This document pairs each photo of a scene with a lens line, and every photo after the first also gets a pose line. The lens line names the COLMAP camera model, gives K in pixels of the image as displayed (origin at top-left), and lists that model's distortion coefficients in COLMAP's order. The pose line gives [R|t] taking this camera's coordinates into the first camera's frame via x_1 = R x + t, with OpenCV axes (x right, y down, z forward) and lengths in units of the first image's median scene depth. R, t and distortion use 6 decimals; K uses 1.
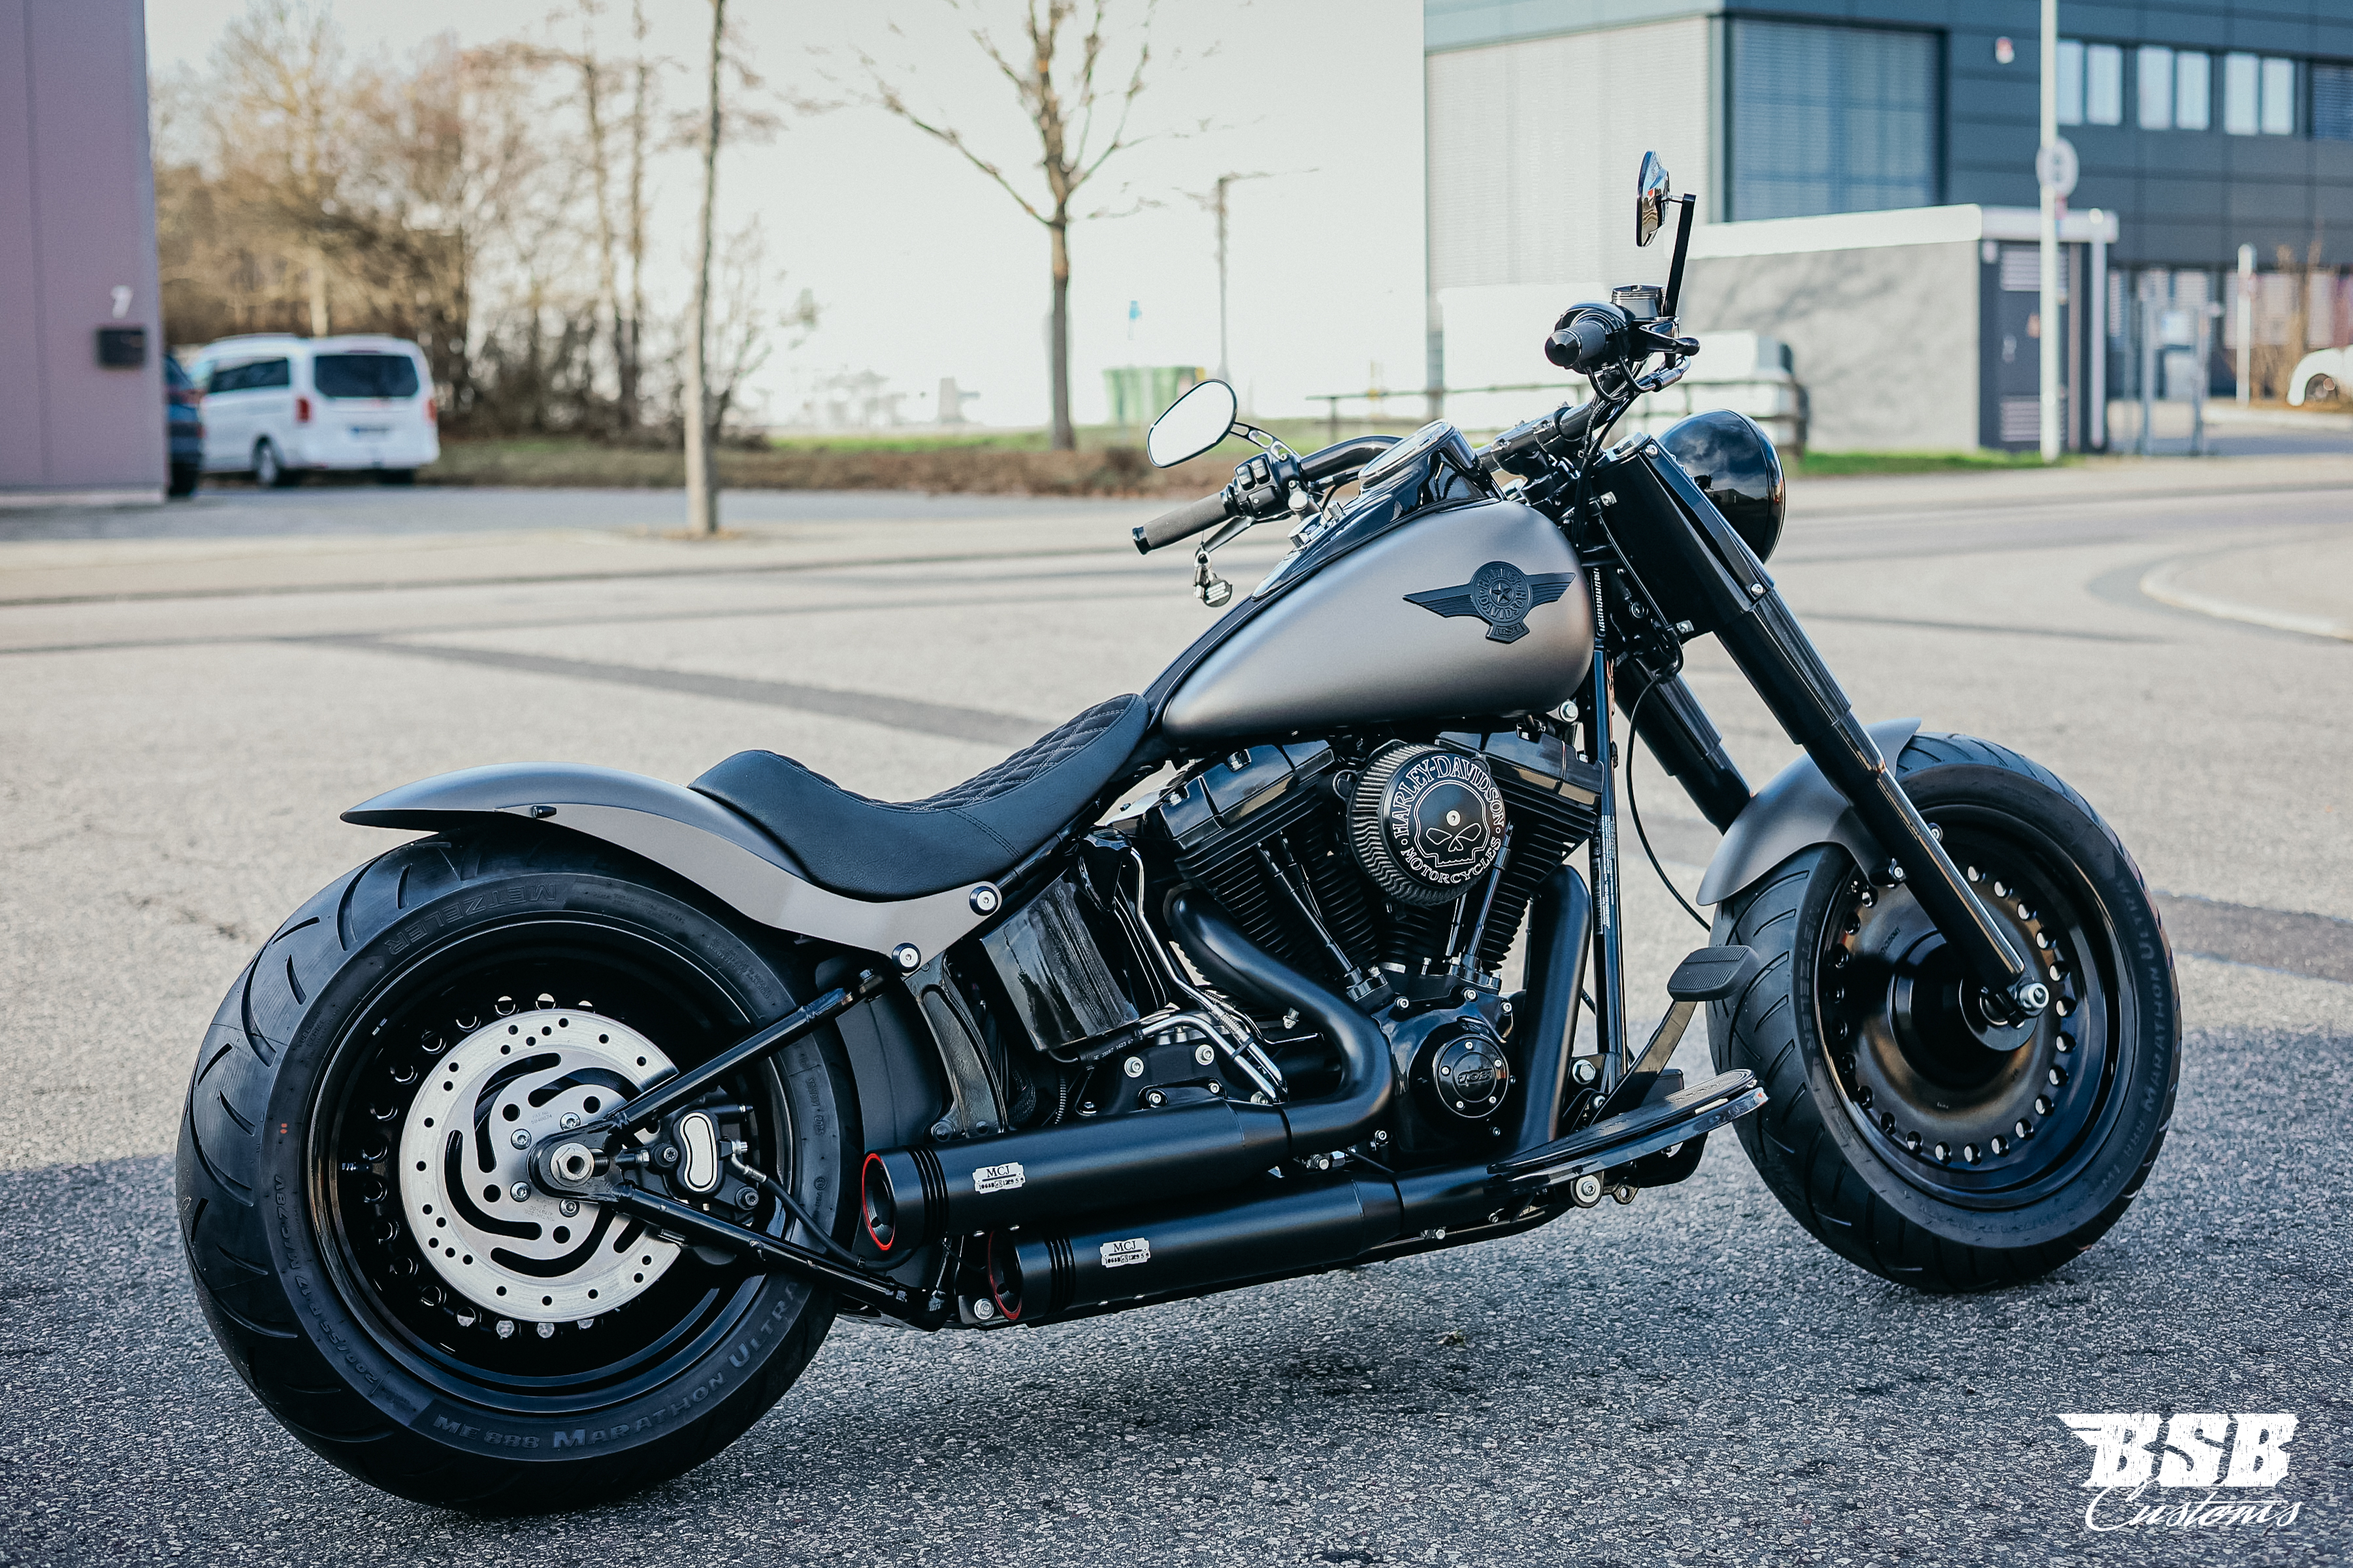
lens RADIAL K [[3575.1, 0, 1194.3], [0, 3575.1, 788.0], [0, 0, 1]] dist [0.016931, 0.000000]
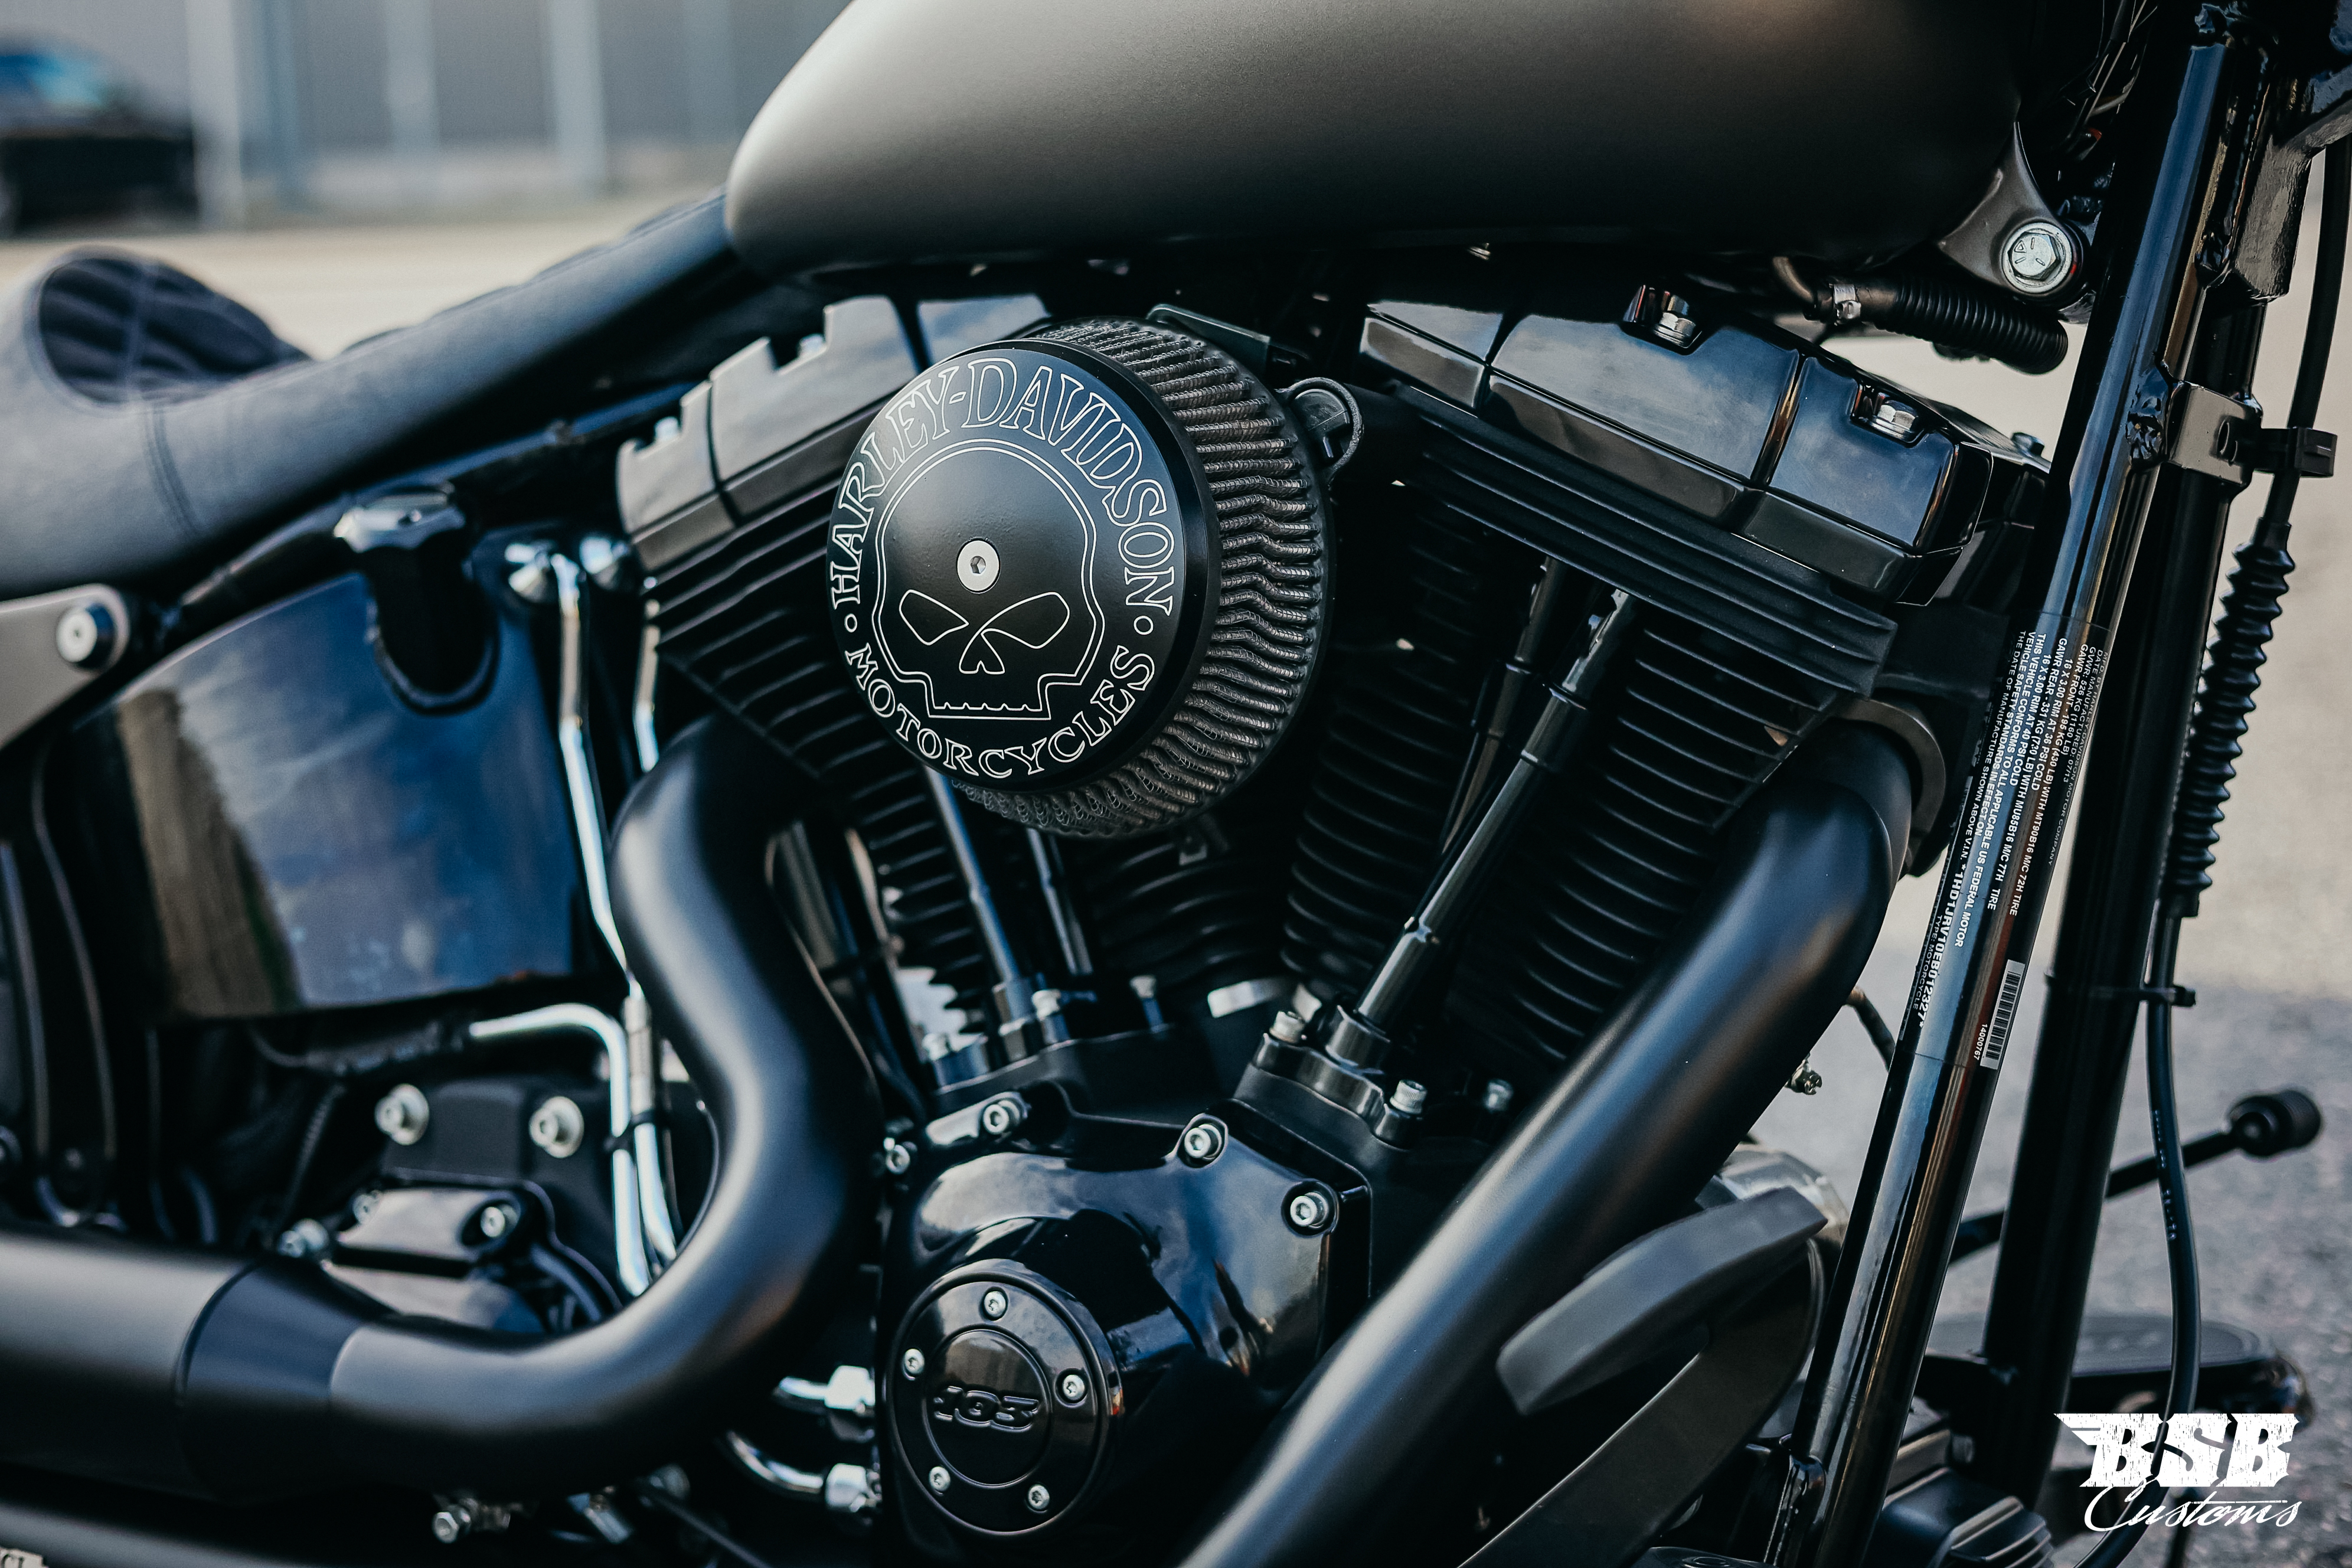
lens RADIAL K [[3405.6, 0, 1169.2], [0, 3405.6, 770.3], [0, 0, 1]] dist [0.009290, 0.000000]
pose [[0.553893, 0.157632, -0.817529, 0.320891], [-0.064409, 0.987084, 0.146686, -0.017826], [0.830093, -0.028593, 0.556892, 0.854424]]
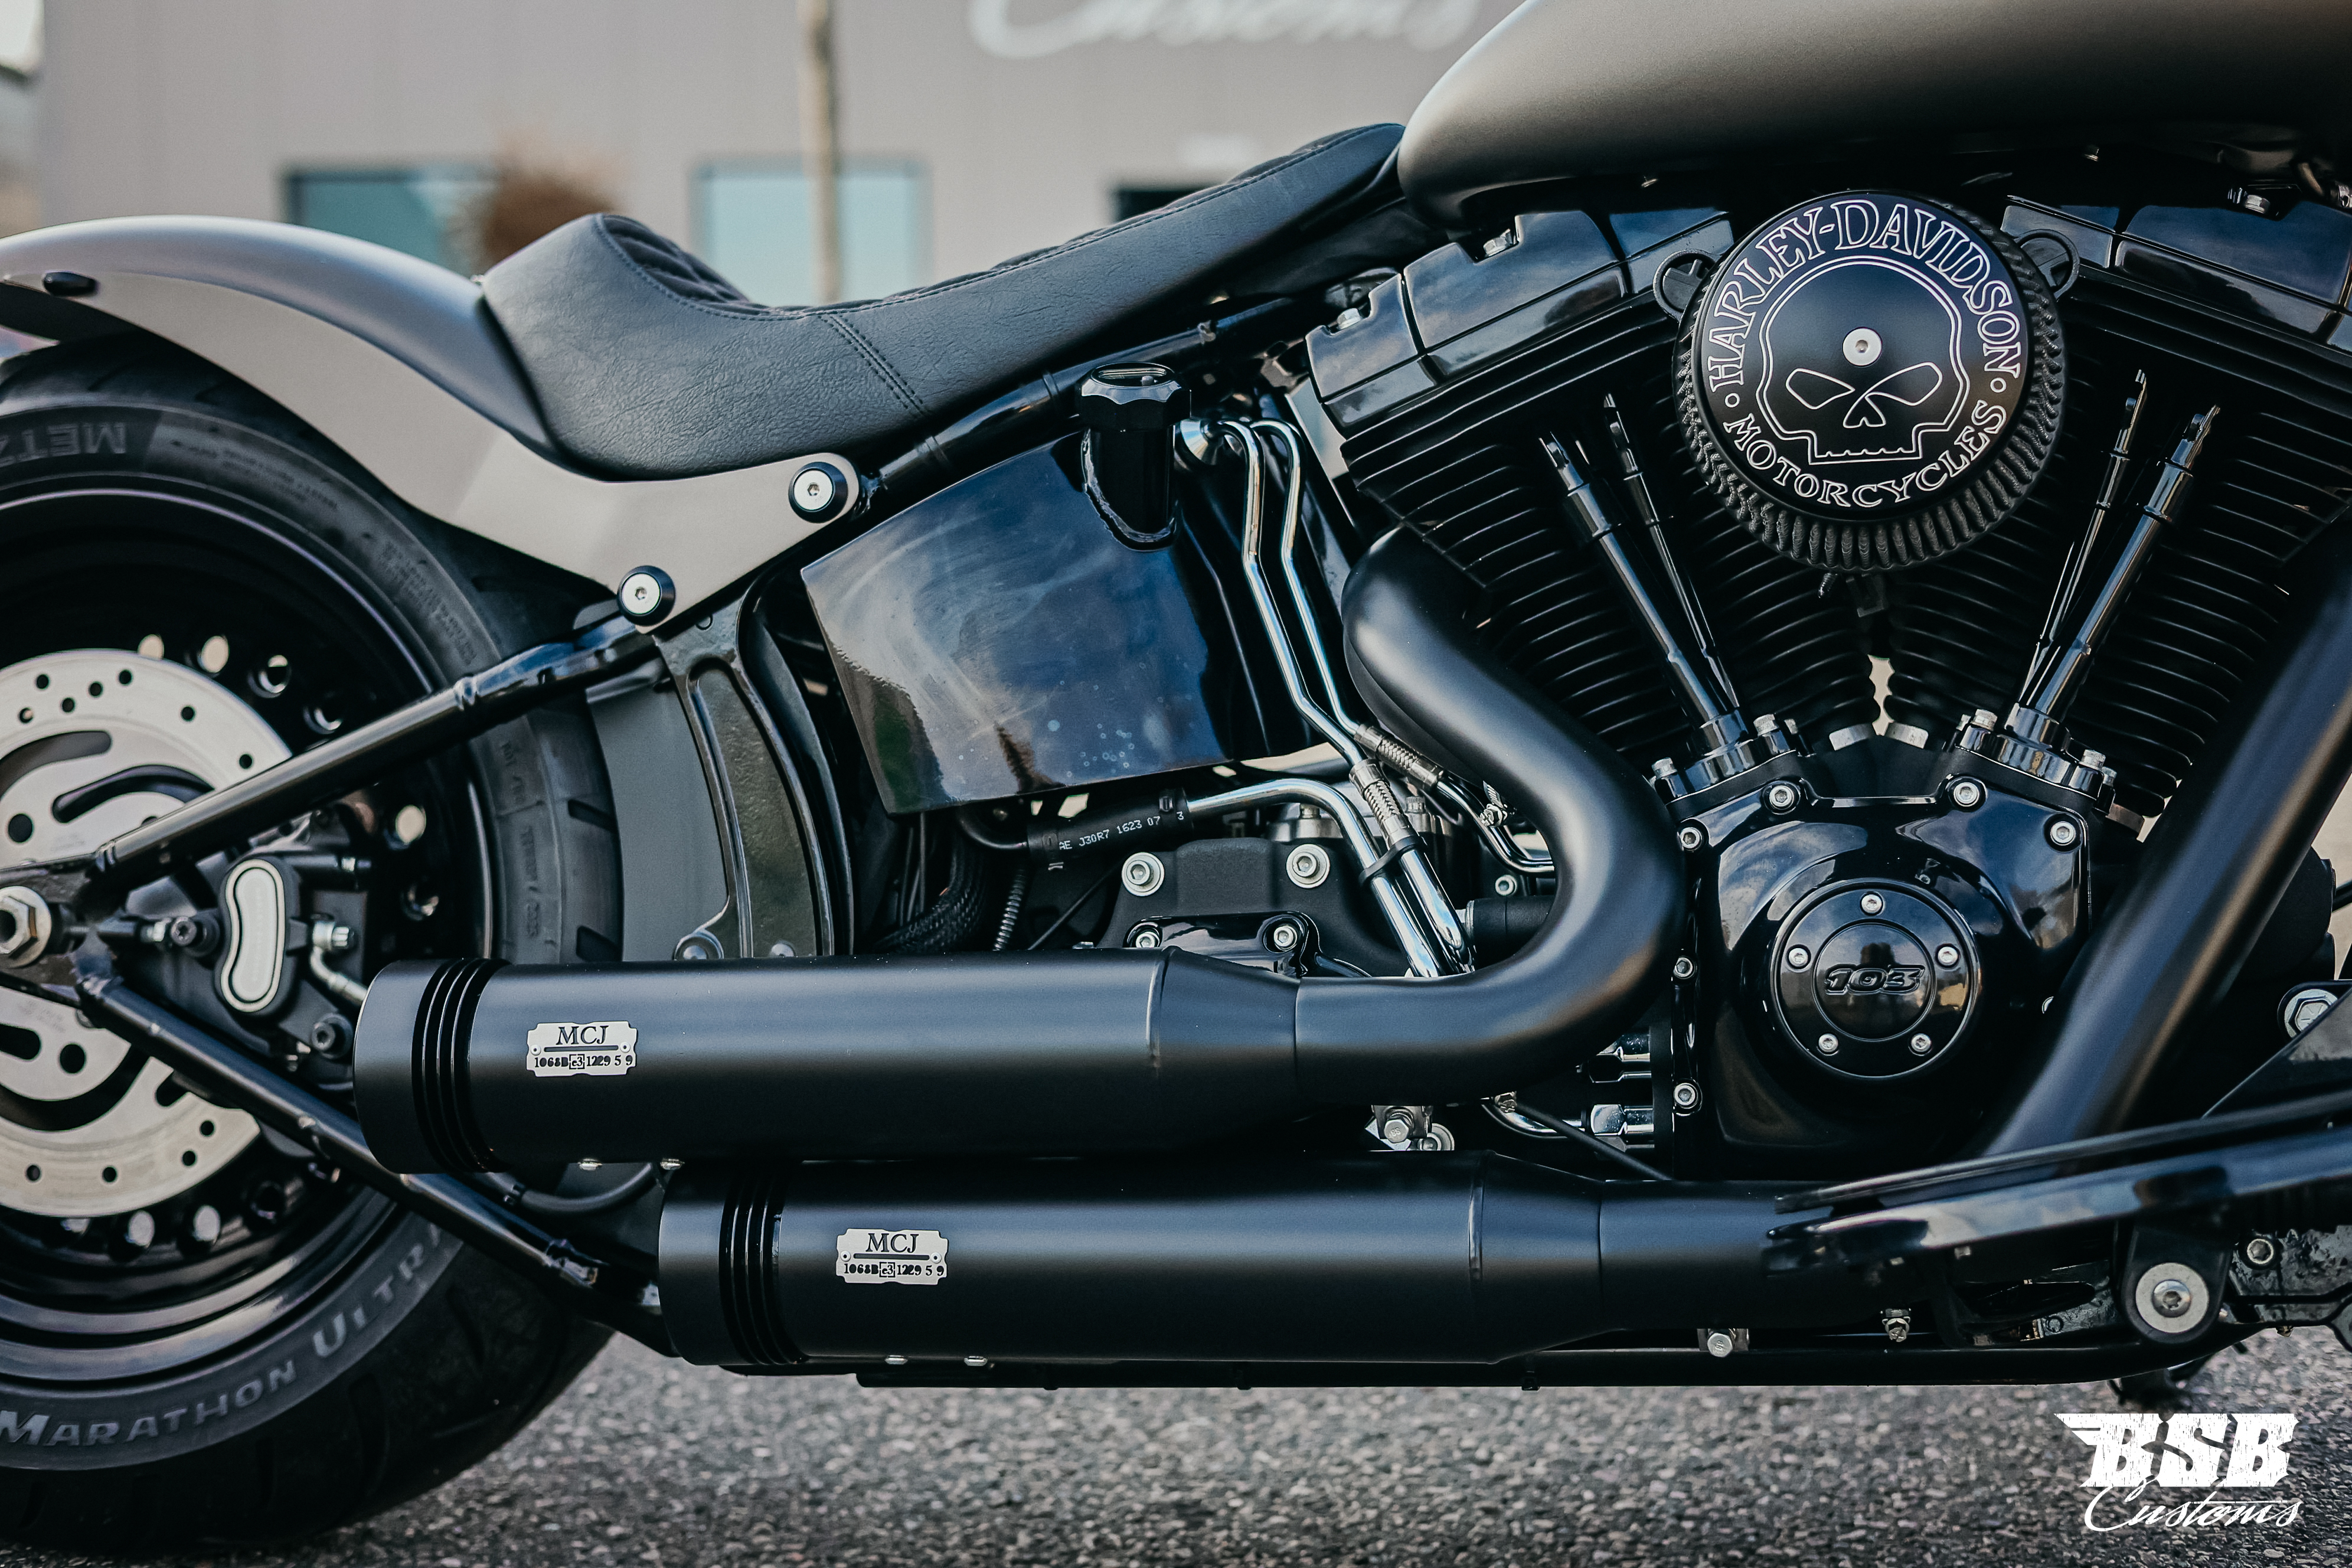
lens RADIAL K [[3405.6, 0, 1135.1], [0, 3405.6, 757.8], [0, 0, 1]] dist [0.009290, 0.000000]
pose [[0.780980, 0.065293, -0.621134, 0.254395], [-0.066484, 0.997561, 0.021270, 0.052974], [0.621007, 0.024684, 0.783416, 0.643742]]
